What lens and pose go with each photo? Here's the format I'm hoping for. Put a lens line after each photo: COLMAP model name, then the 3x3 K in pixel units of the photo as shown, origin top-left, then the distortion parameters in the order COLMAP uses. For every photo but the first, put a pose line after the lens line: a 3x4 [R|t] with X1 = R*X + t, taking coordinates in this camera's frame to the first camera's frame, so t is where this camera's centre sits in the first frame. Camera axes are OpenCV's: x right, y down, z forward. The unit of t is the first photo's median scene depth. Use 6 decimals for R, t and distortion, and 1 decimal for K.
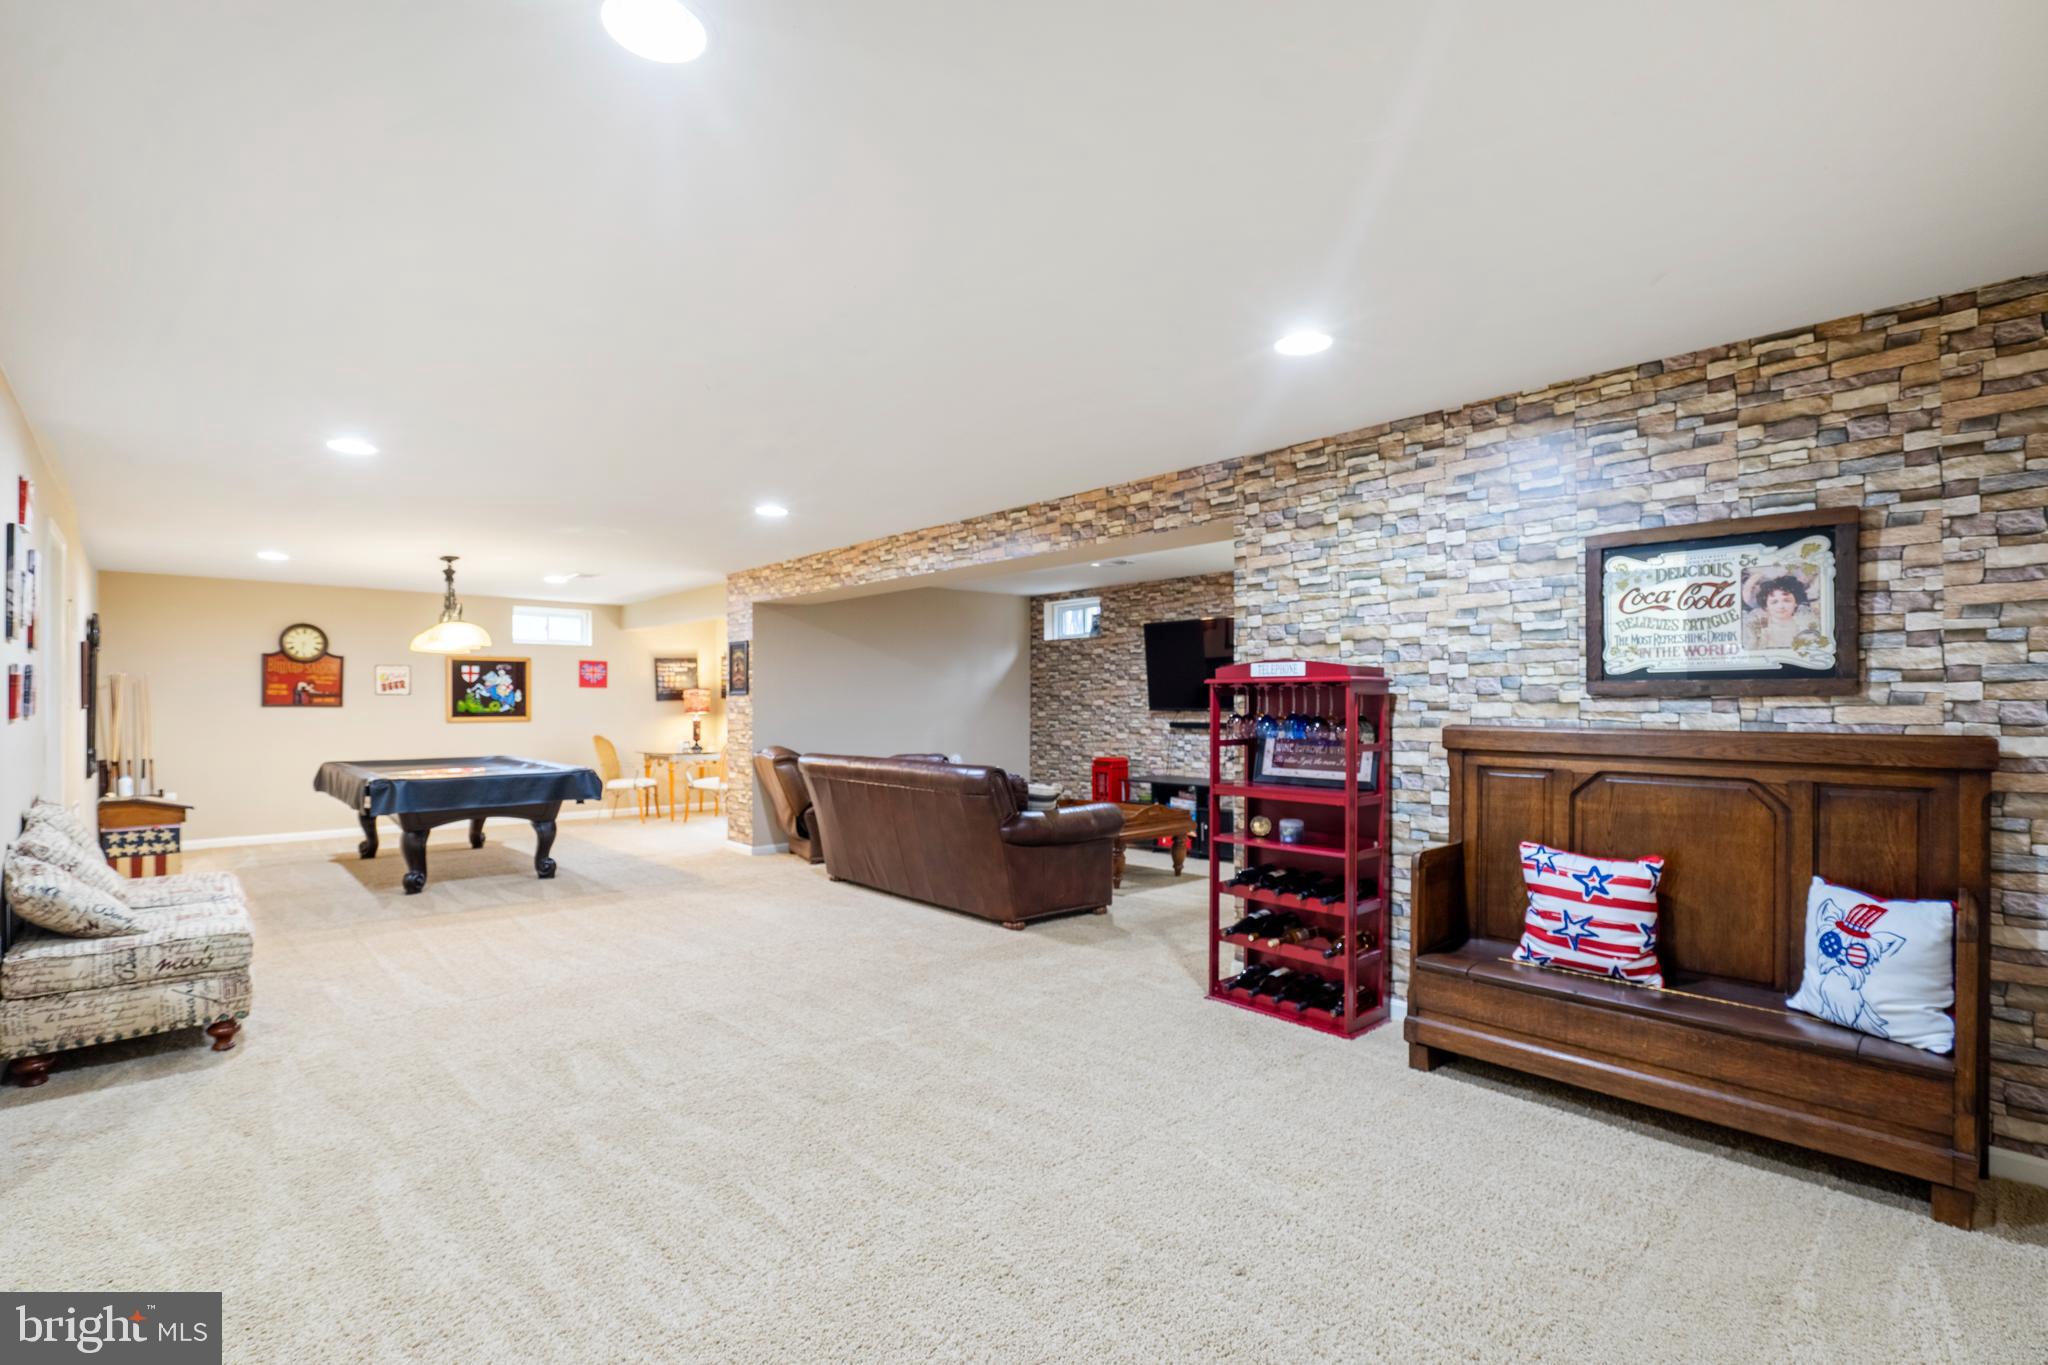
lens RADIAL K [[928.6, 0, 1026.0], [0, 928.6, 704.4], [0, 0, 1]] dist [-0.007343, 0.004084]
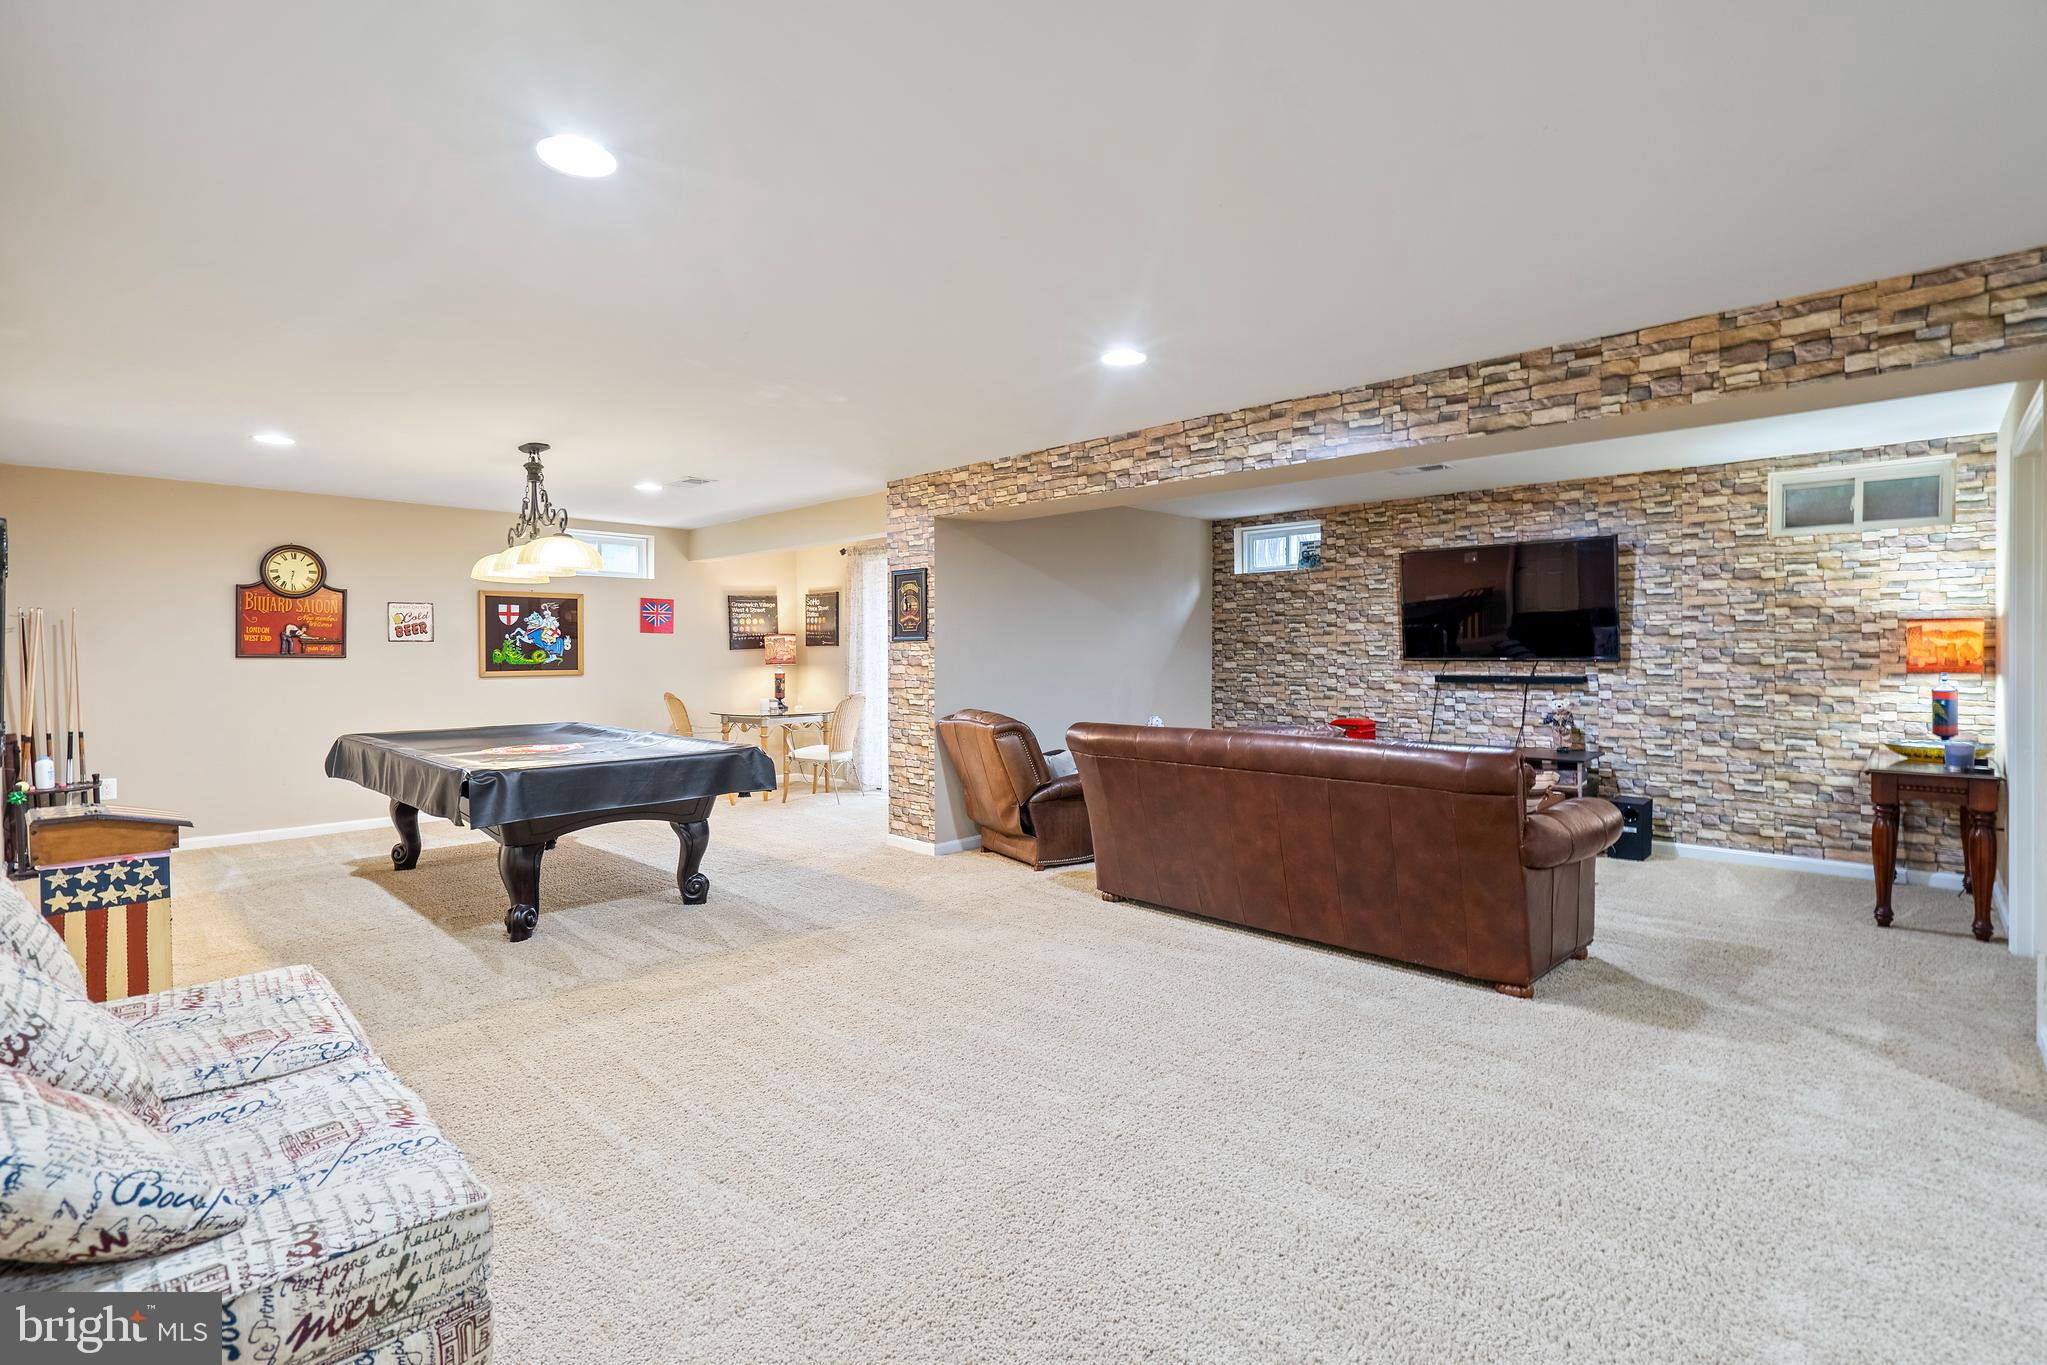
lens RADIAL K [[928.1, 0, 1018.7], [0, 928.1, 662.0], [0, 0, 1]] dist [-0.007343, 0.004084]
pose [[0.998030, -0.001958, 0.062706, -0.289209], [0.001325, 0.999948, 0.010128, -0.000935], [-0.062722, -0.010025, 0.997981, 0.262747]]
